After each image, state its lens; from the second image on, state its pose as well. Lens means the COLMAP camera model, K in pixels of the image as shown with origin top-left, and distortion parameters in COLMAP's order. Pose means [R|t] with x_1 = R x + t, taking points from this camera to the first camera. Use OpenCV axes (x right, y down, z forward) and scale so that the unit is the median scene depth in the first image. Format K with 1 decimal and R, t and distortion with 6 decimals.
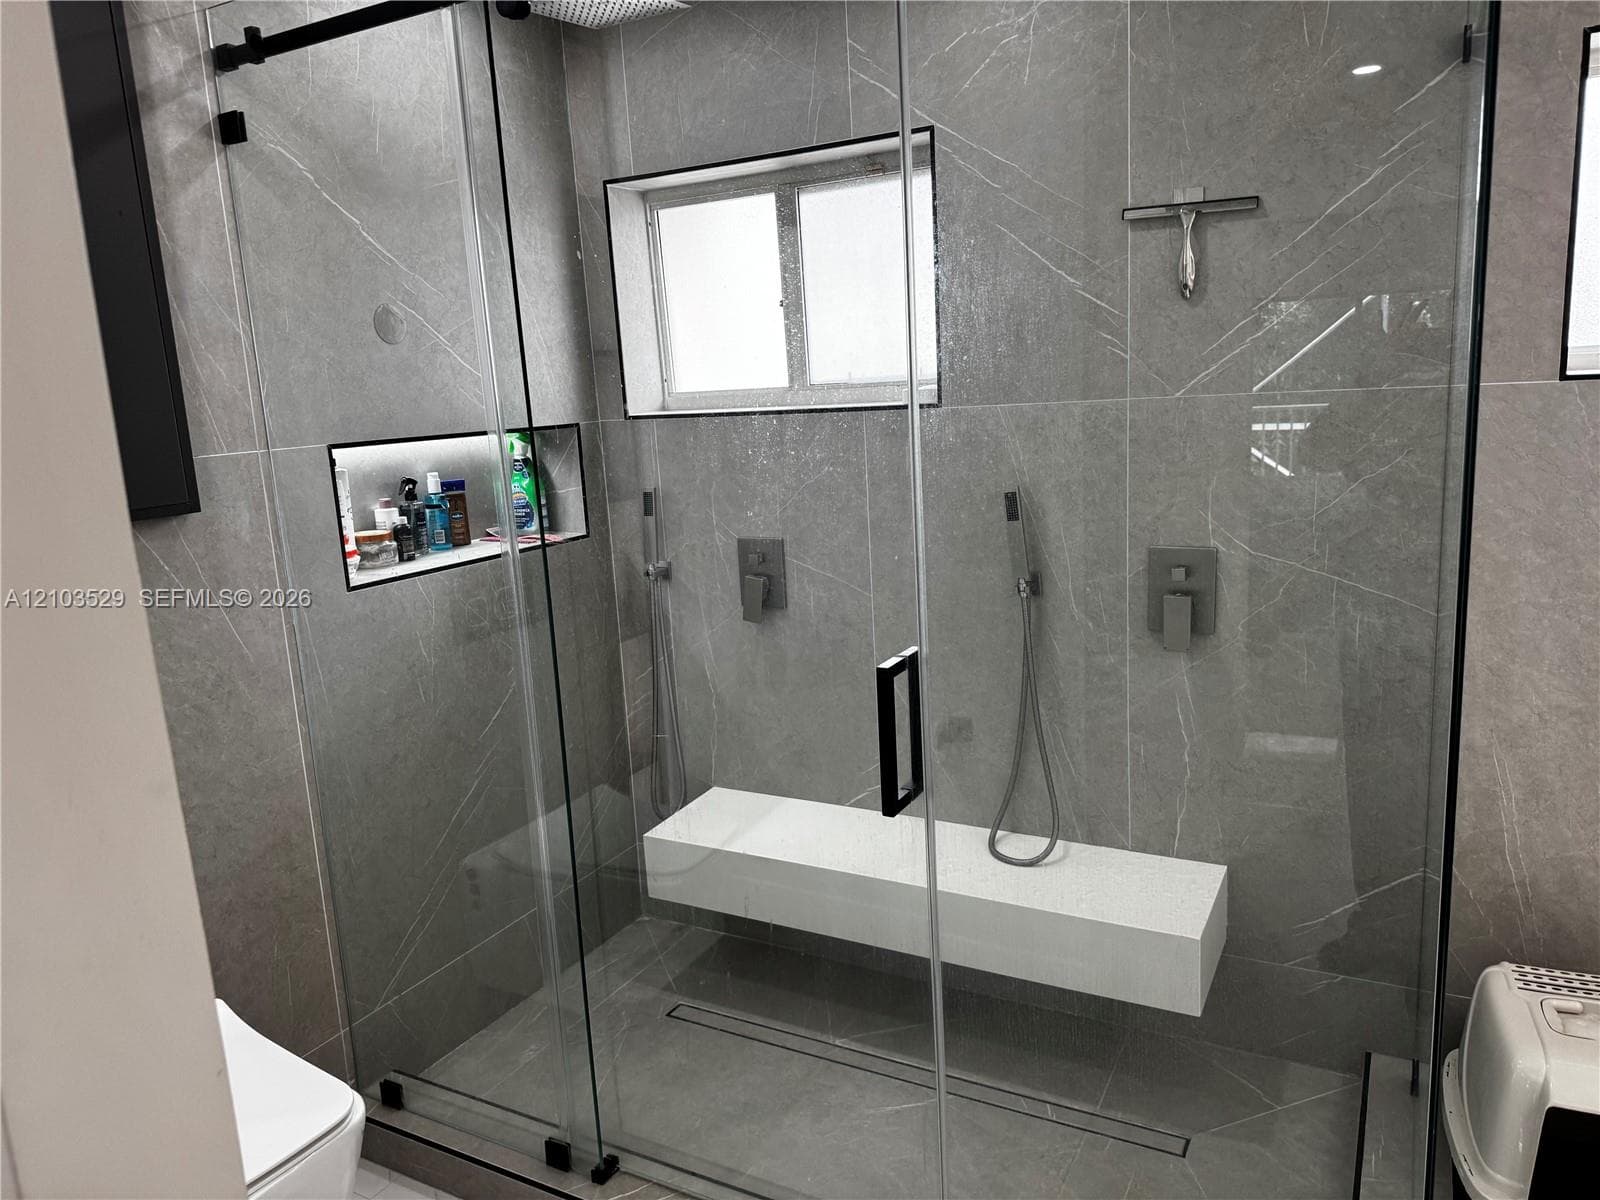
lens RADIAL K [[1133.5, 0, 812.8], [0, 1133.5, 590.4], [0, 0, 1]] dist [0.032031, -0.044904]
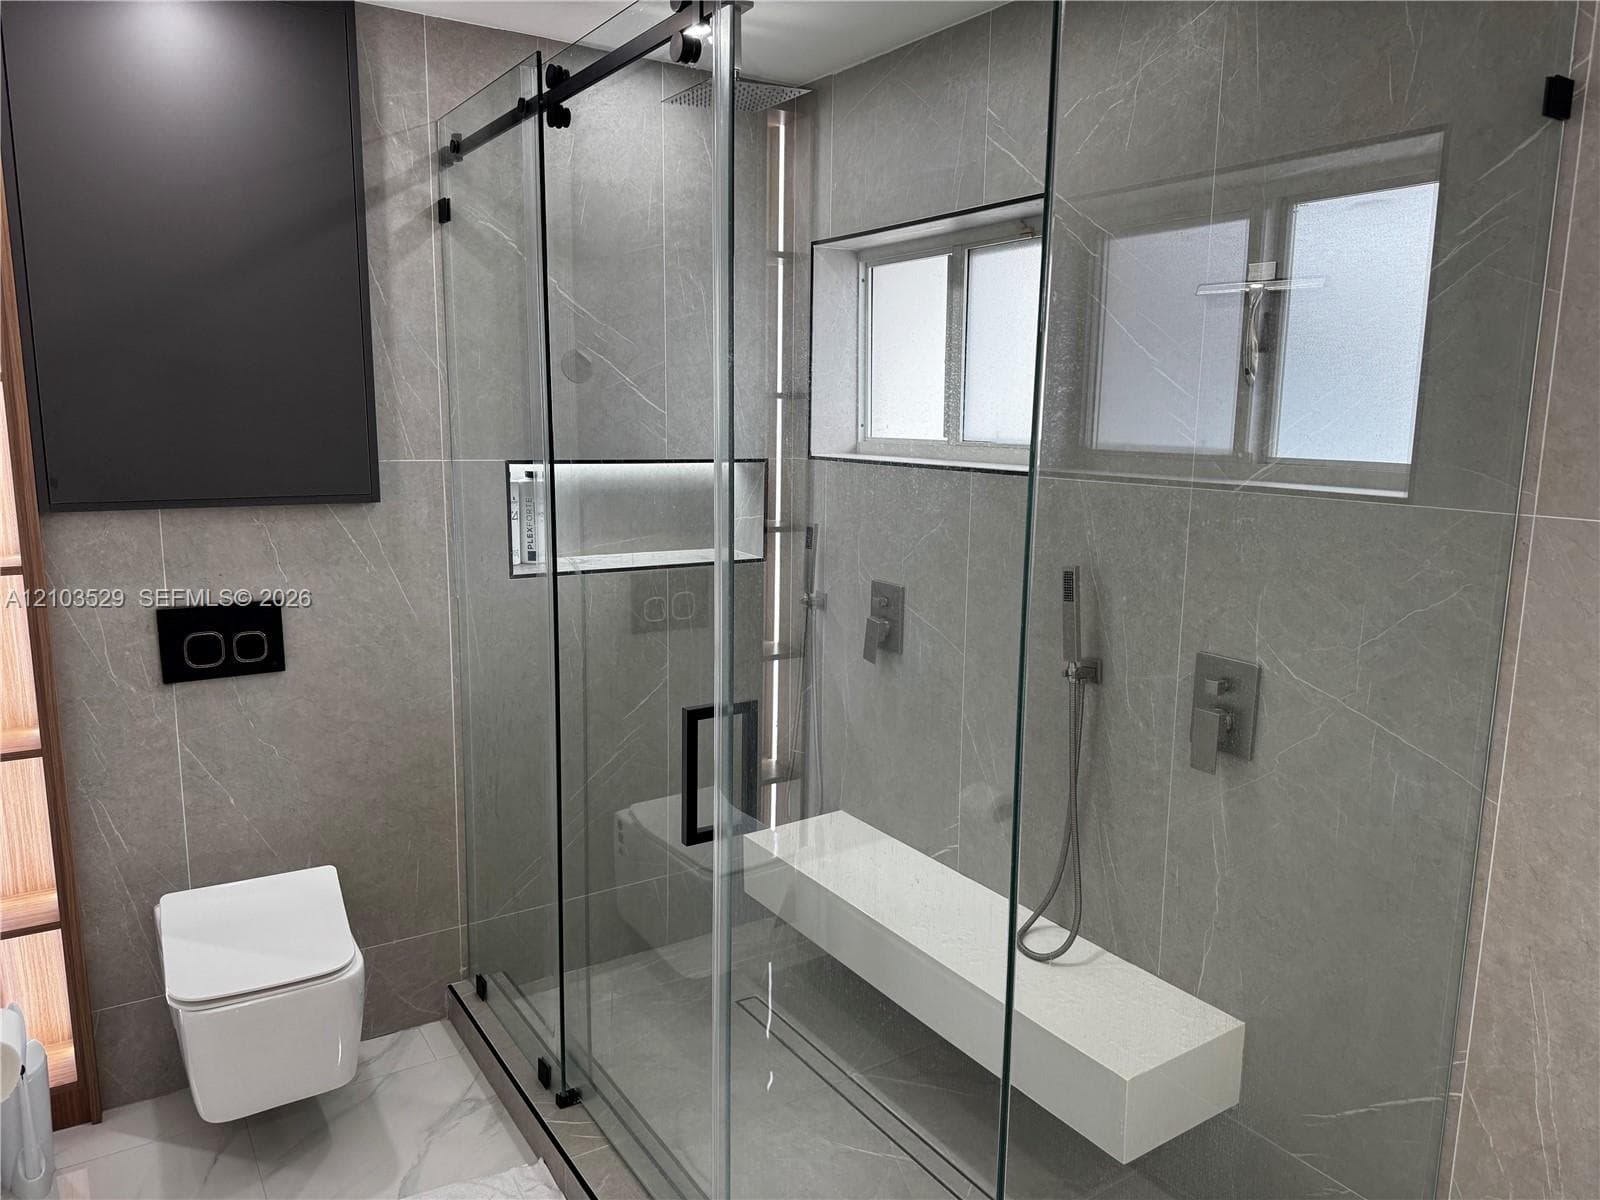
lens RADIAL K [[1133.5, 0, 802.9], [0, 1133.5, 604.7], [0, 0, 1]] dist [0.032031, -0.044904]
pose [[0.877810, 0.149170, -0.455191, 0.451392], [-0.152064, 0.987900, 0.030497, -0.058282], [0.454232, 0.042447, 0.889872, 0.046413]]
